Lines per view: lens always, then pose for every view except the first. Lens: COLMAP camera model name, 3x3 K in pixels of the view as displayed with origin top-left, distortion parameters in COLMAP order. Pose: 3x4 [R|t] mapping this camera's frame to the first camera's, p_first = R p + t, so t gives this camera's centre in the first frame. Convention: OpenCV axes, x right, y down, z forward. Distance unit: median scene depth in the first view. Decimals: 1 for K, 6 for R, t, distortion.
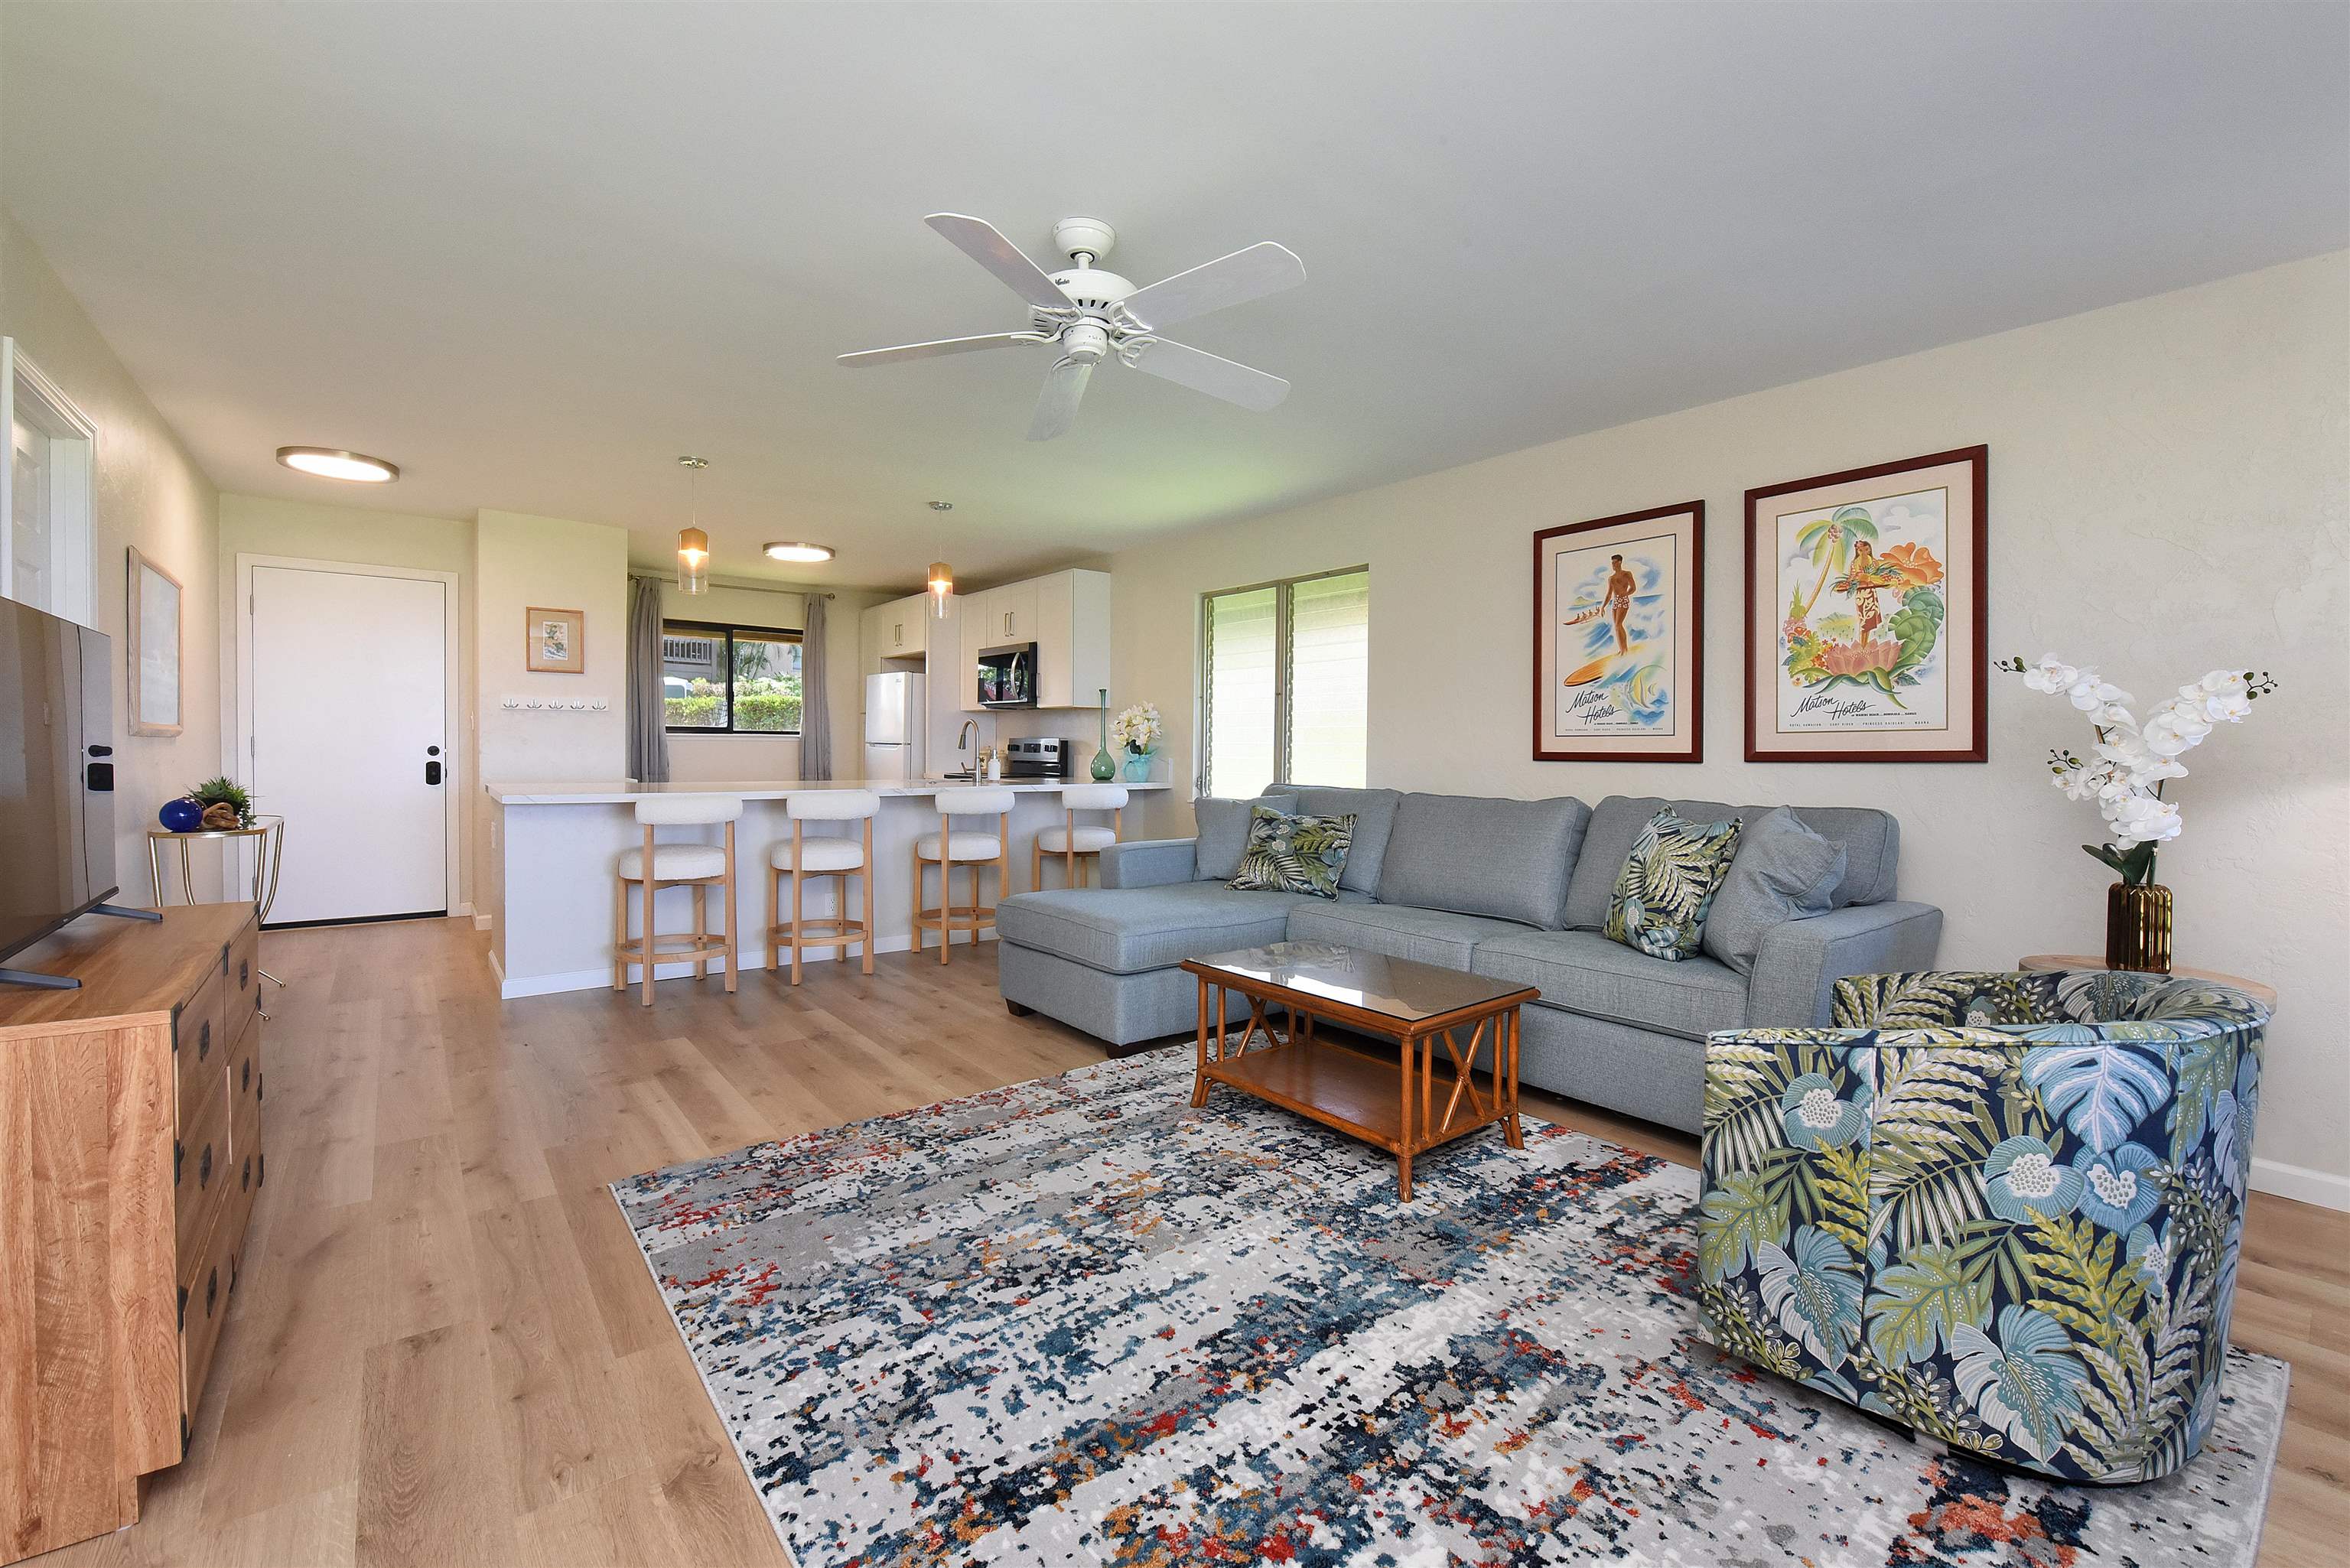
lens RADIAL K [[1012.1, 0, 1230.2], [0, 1012.1, 744.5], [0, 0, 1]] dist [-0.017464, -0.000867]
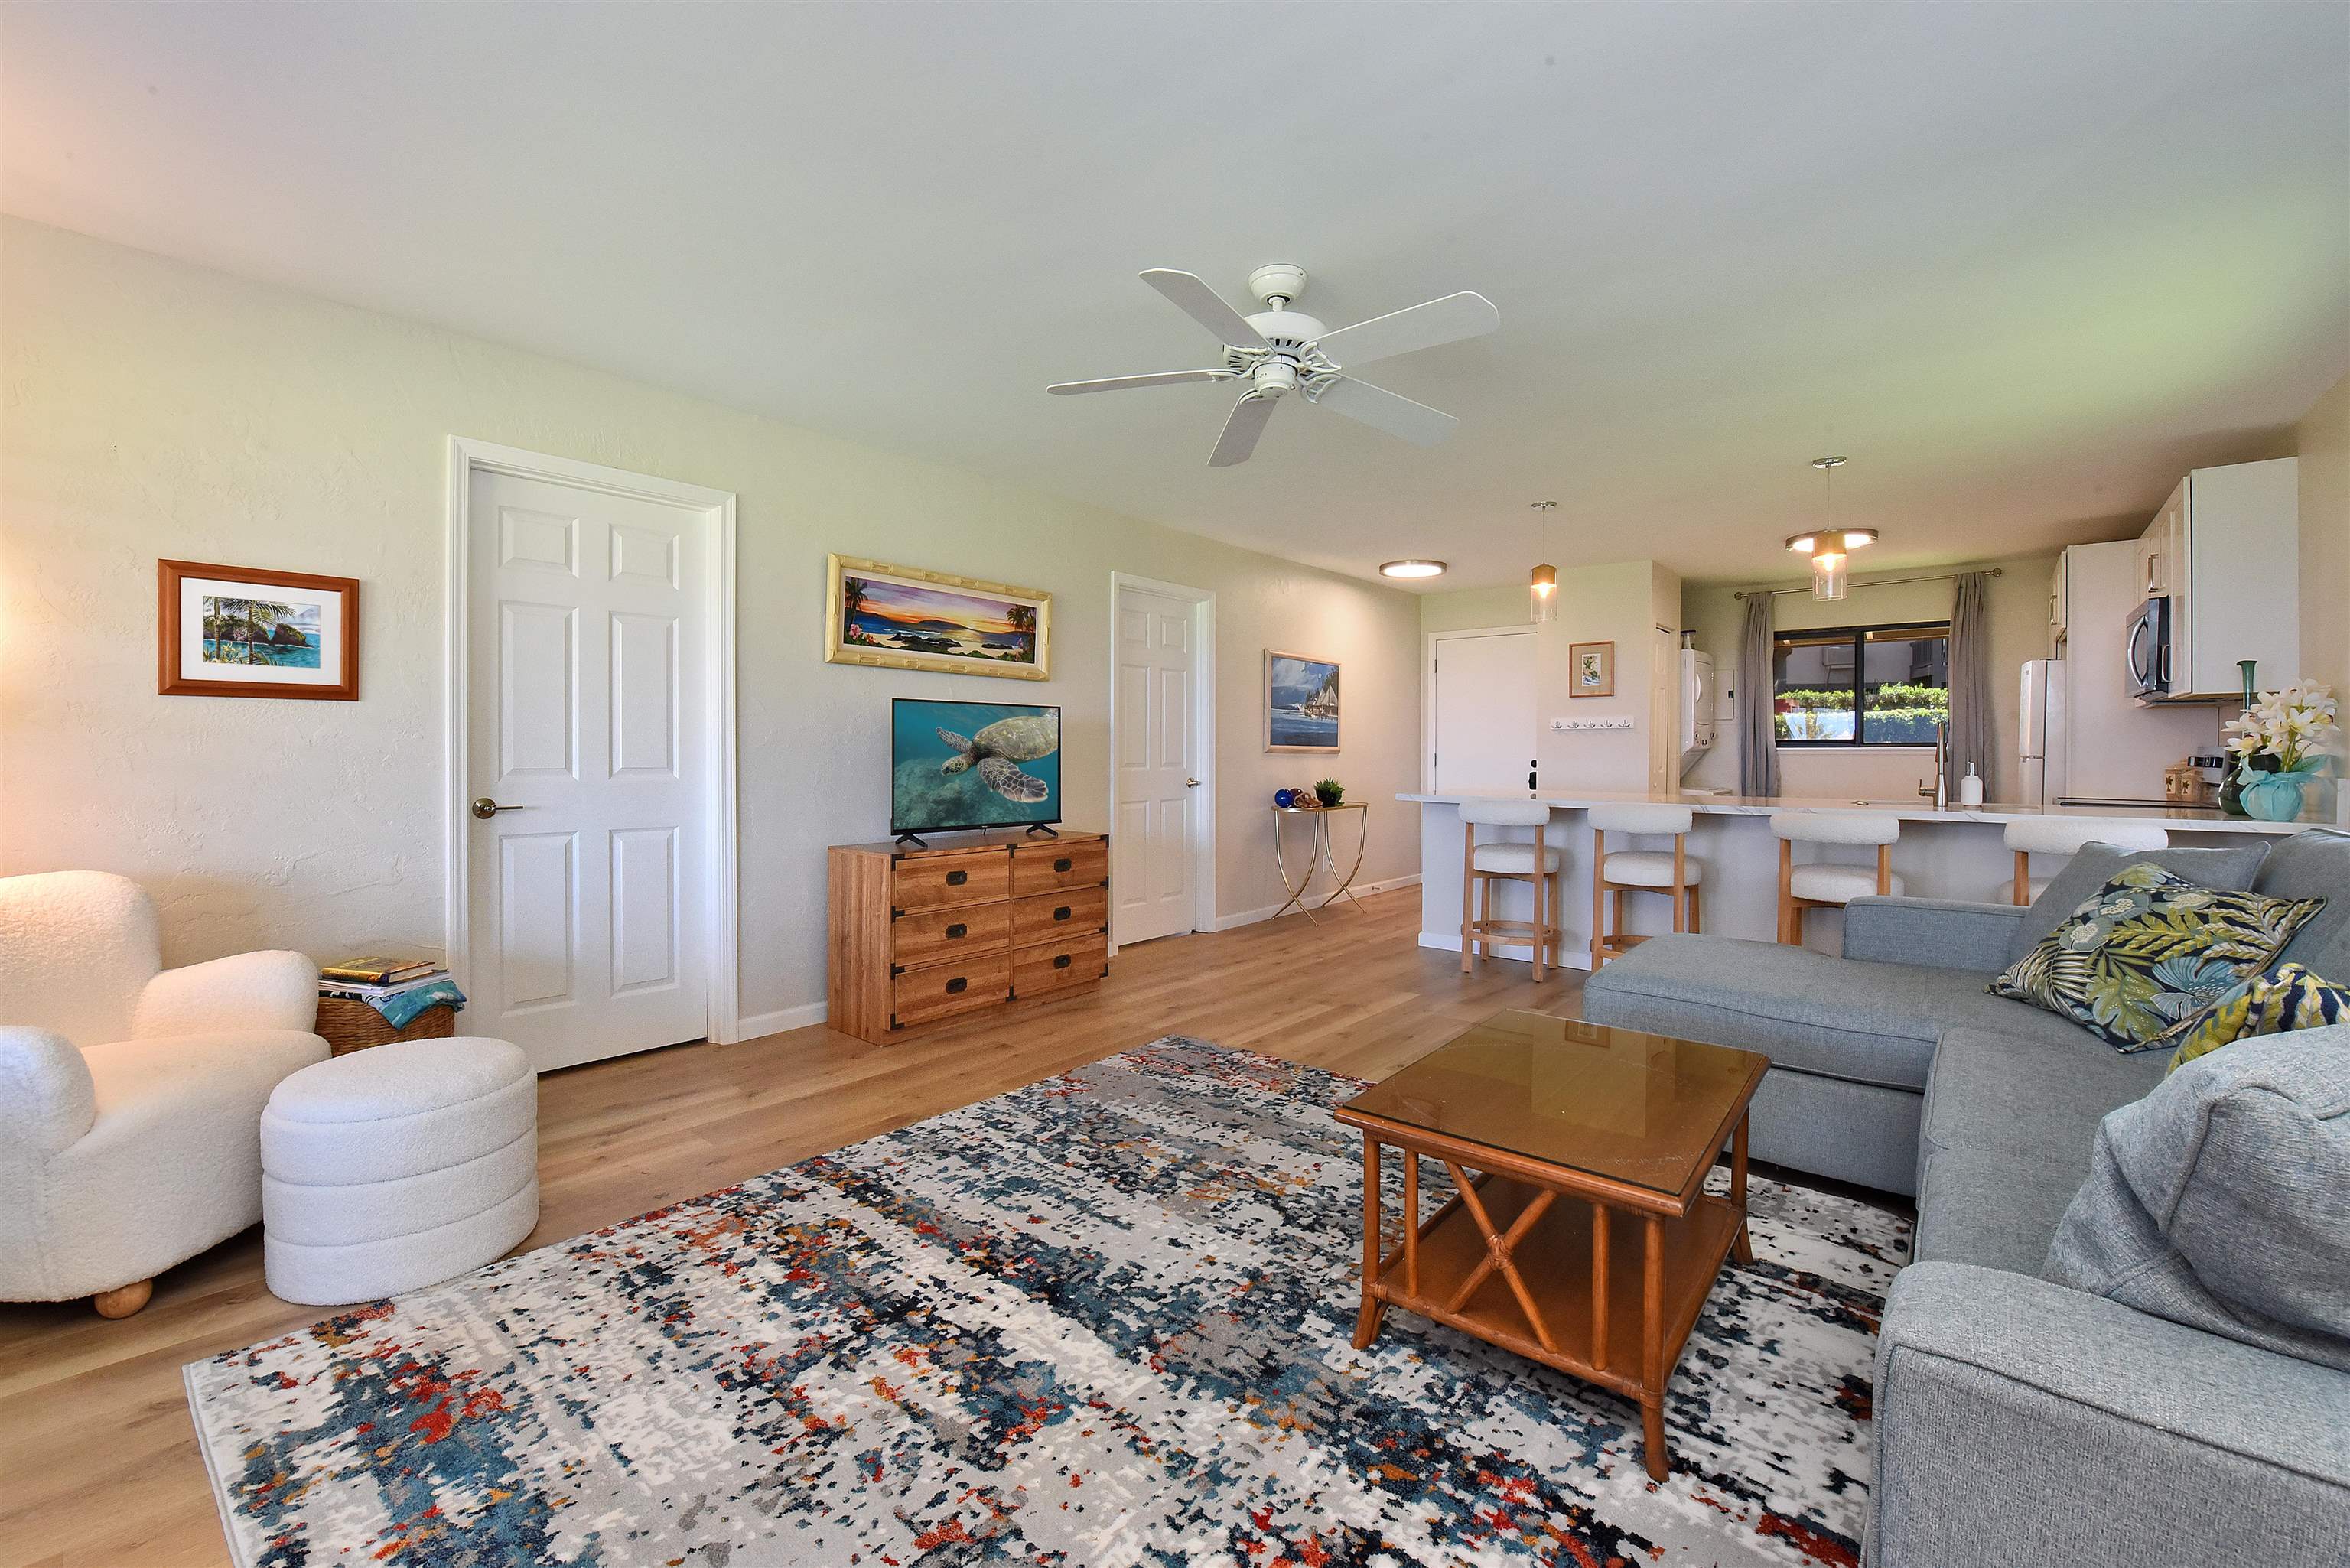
lens RADIAL K [[996.7, 0, 1137.8], [0, 996.7, 763.6], [0, 0, 1]] dist [-0.022363, -0.000373]
pose [[0.117502, 0.001443, -0.993072, 0.891224], [-0.003025, 0.999995, 0.001095, 0.014689], [0.993068, 0.002875, 0.117506, 0.746529]]
